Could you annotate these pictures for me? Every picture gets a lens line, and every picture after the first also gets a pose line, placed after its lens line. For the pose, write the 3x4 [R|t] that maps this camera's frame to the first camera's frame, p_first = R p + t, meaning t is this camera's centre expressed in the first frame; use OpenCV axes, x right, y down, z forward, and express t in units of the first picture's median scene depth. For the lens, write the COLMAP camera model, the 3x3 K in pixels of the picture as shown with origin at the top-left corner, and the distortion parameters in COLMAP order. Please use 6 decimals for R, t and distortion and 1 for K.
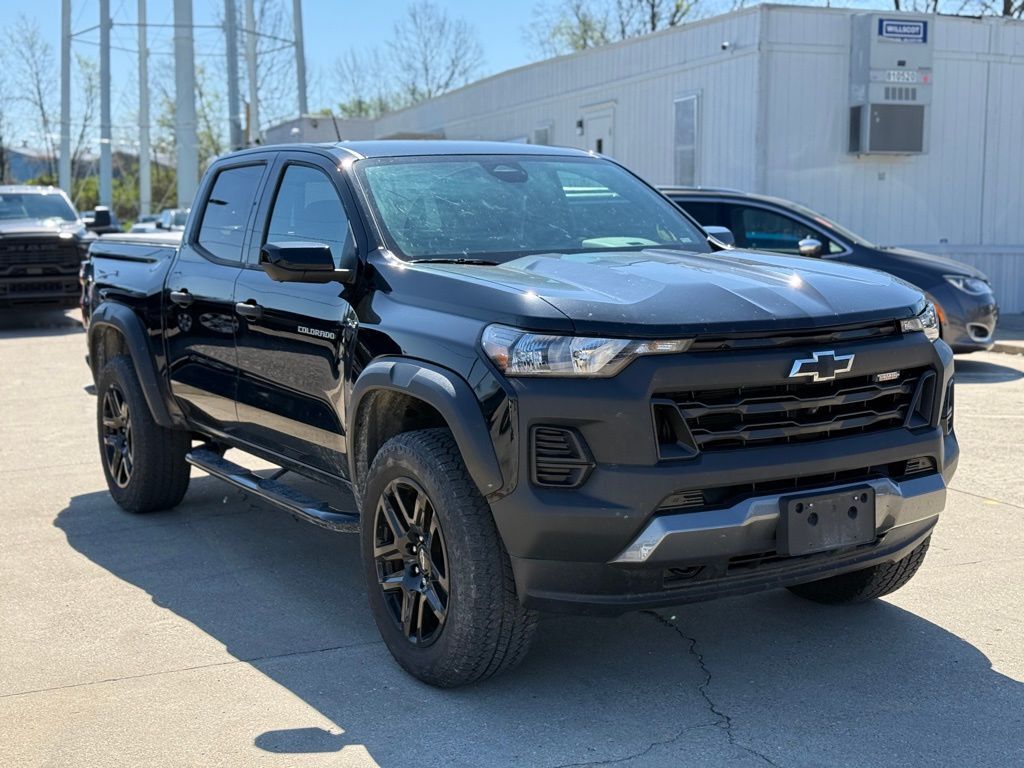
lens RADIAL K [[1425.0, 0, 514.2], [0, 1425.0, 383.9], [0, 0, 1]] dist [0.072647, 0.000000]
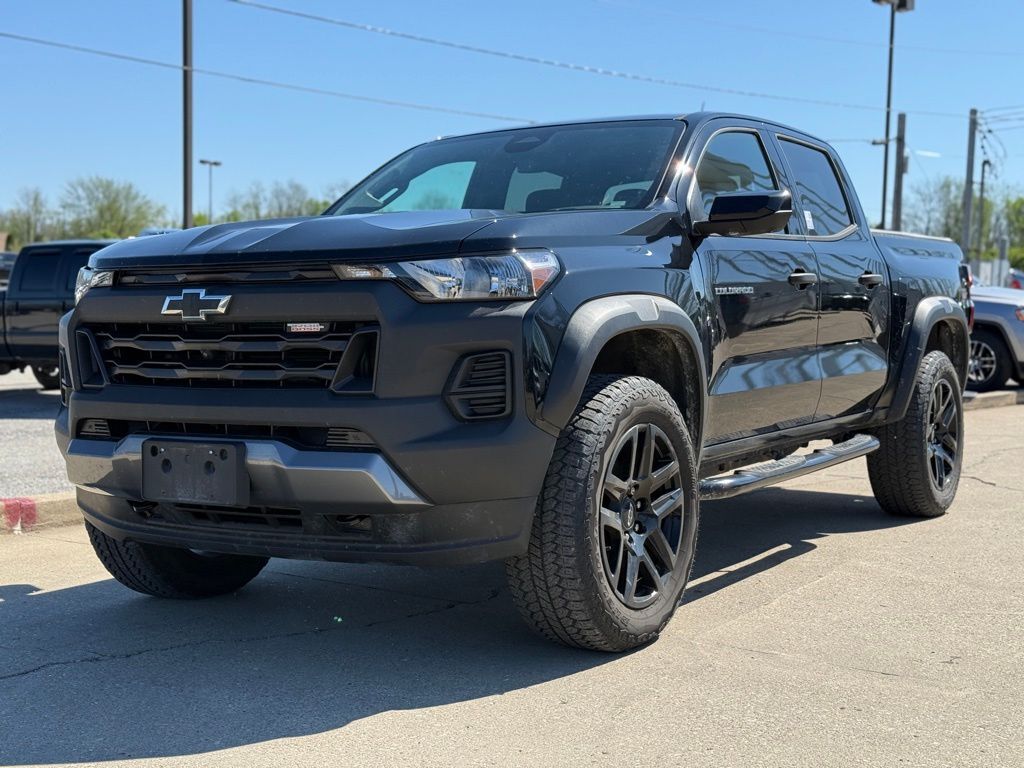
lens RADIAL K [[1425.0, 0, 511.3], [0, 1425.0, 380.5], [0, 0, 1]] dist [0.072647, 0.000000]
pose [[0.486874, 0.055563, -0.871703, 1.088713], [-0.106599, 0.994295, 0.003838, 0.010390], [0.866943, 0.091054, 0.490019, 0.696934]]
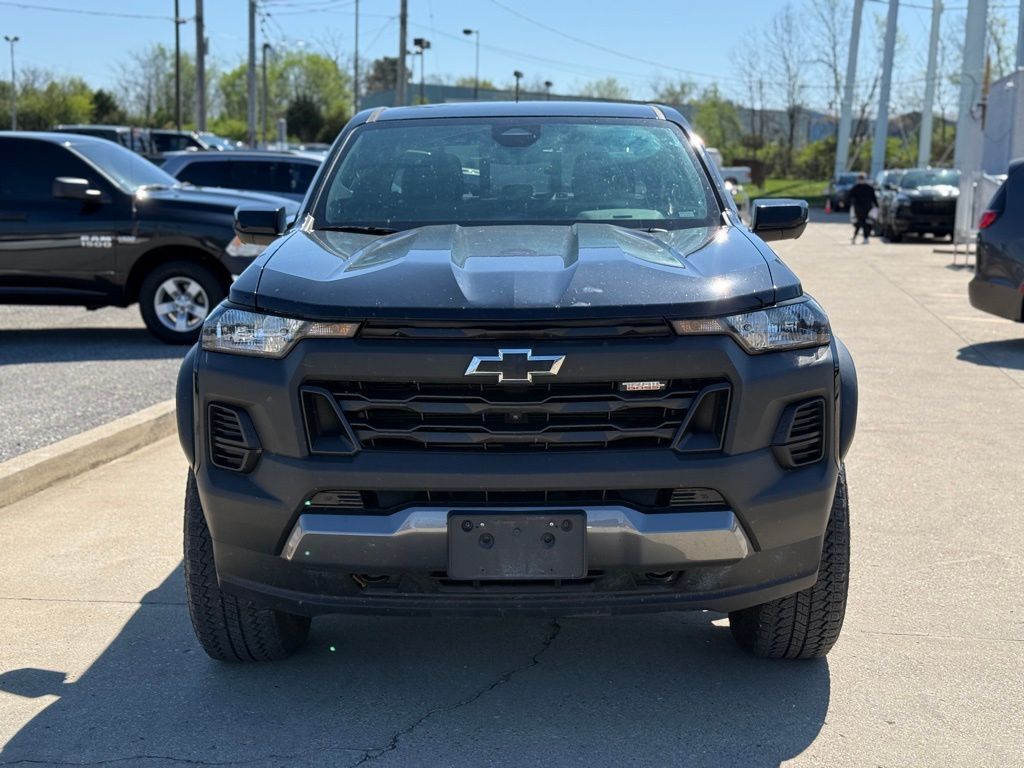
lens RADIAL K [[1425.0, 0, 519.7], [0, 1425.0, 385.3], [0, 0, 1]] dist [0.072647, 0.000000]
pose [[0.860587, 0.086797, -0.501853, 0.622071], [-0.072434, 0.996213, 0.048088, -0.040441], [0.504126, -0.005033, 0.863615, 0.253254]]
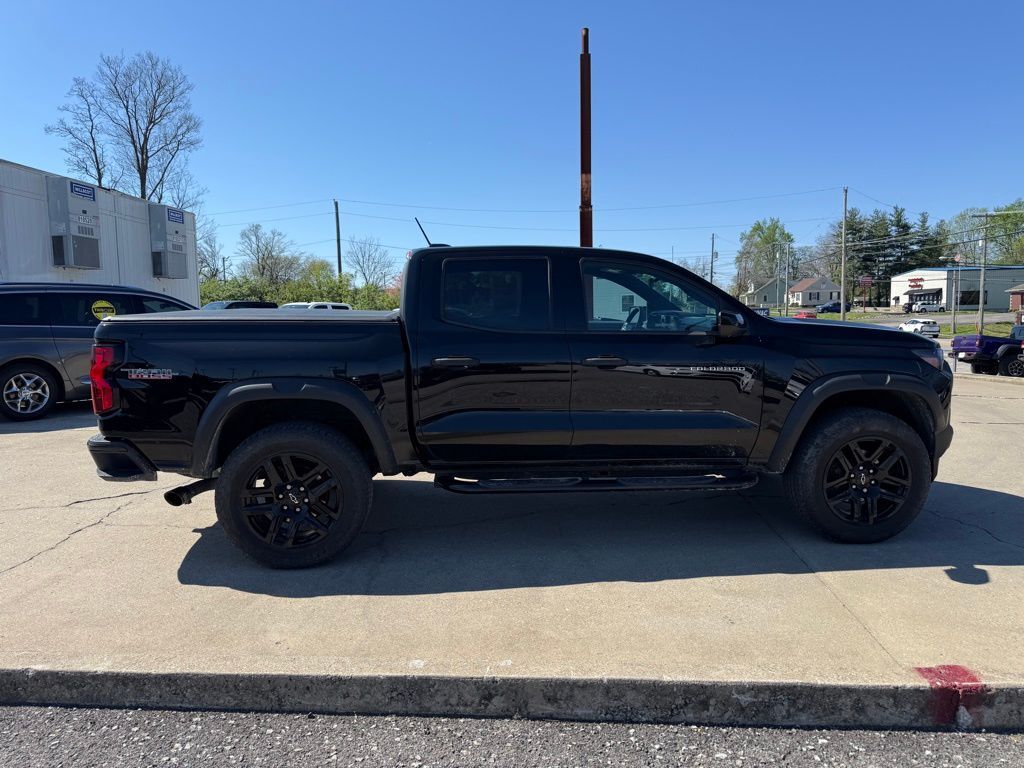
lens RADIAL K [[724.6, 0, 509.6], [0, 724.6, 384.7], [0, 0, 1]] dist [-0.012733, 0.019025]
pose [[0.427546, -0.084959, 0.899992, -1.143063], [0.100970, 0.993832, 0.045851, -0.092469], [-0.898337, 0.071268, 0.433488, 1.035334]]
